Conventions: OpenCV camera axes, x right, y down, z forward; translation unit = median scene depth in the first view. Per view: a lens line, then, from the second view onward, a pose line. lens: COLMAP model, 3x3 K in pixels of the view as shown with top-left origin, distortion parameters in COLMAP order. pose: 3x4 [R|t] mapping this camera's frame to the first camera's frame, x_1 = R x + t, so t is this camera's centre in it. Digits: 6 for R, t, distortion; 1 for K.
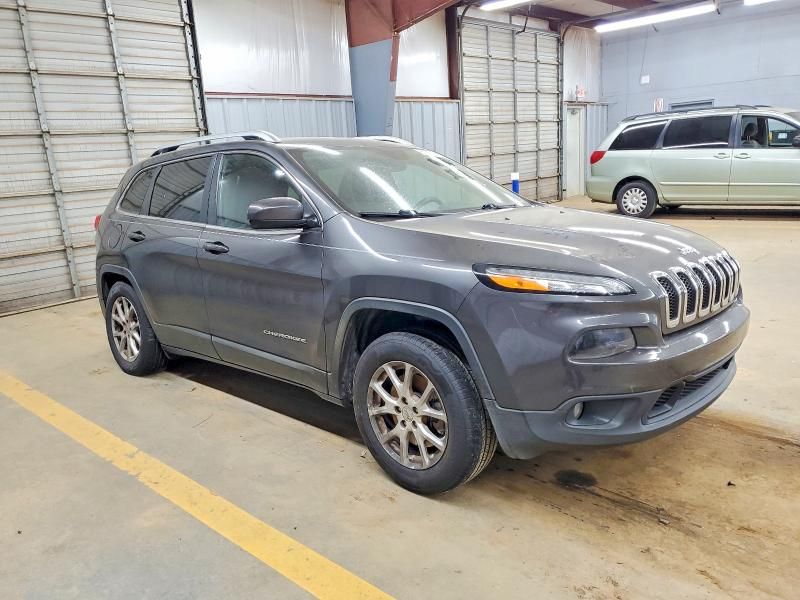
lens RADIAL K [[628.4, 0, 398.3], [0, 628.4, 305.2], [0, 0, 1]] dist [0.019102, 0.012646]
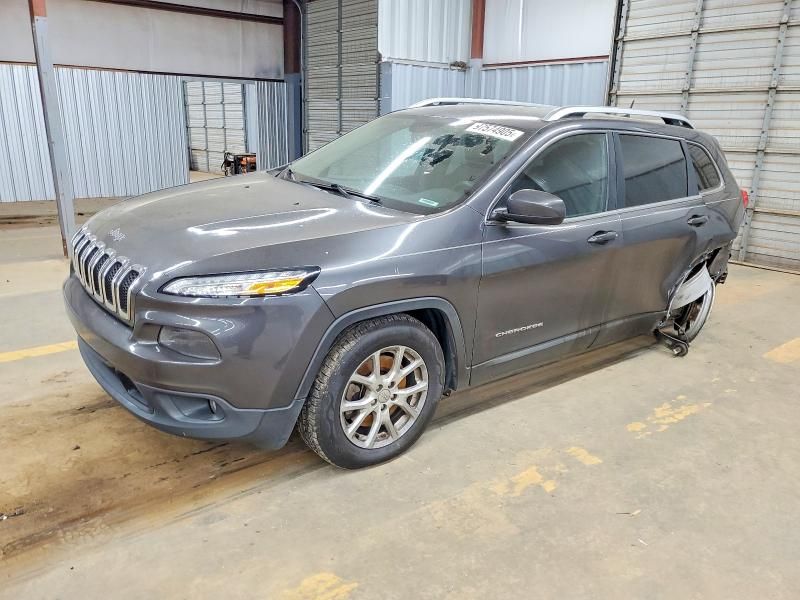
lens RADIAL K [[628.4, 0, 396.5], [0, 628.4, 302.3], [0, 0, 1]] dist [0.019102, 0.012646]
pose [[-0.151657, 0.329819, -0.931783, 0.960929], [-0.247993, 0.899838, 0.358875, -0.328021], [0.956817, 0.285502, -0.054673, 1.060795]]
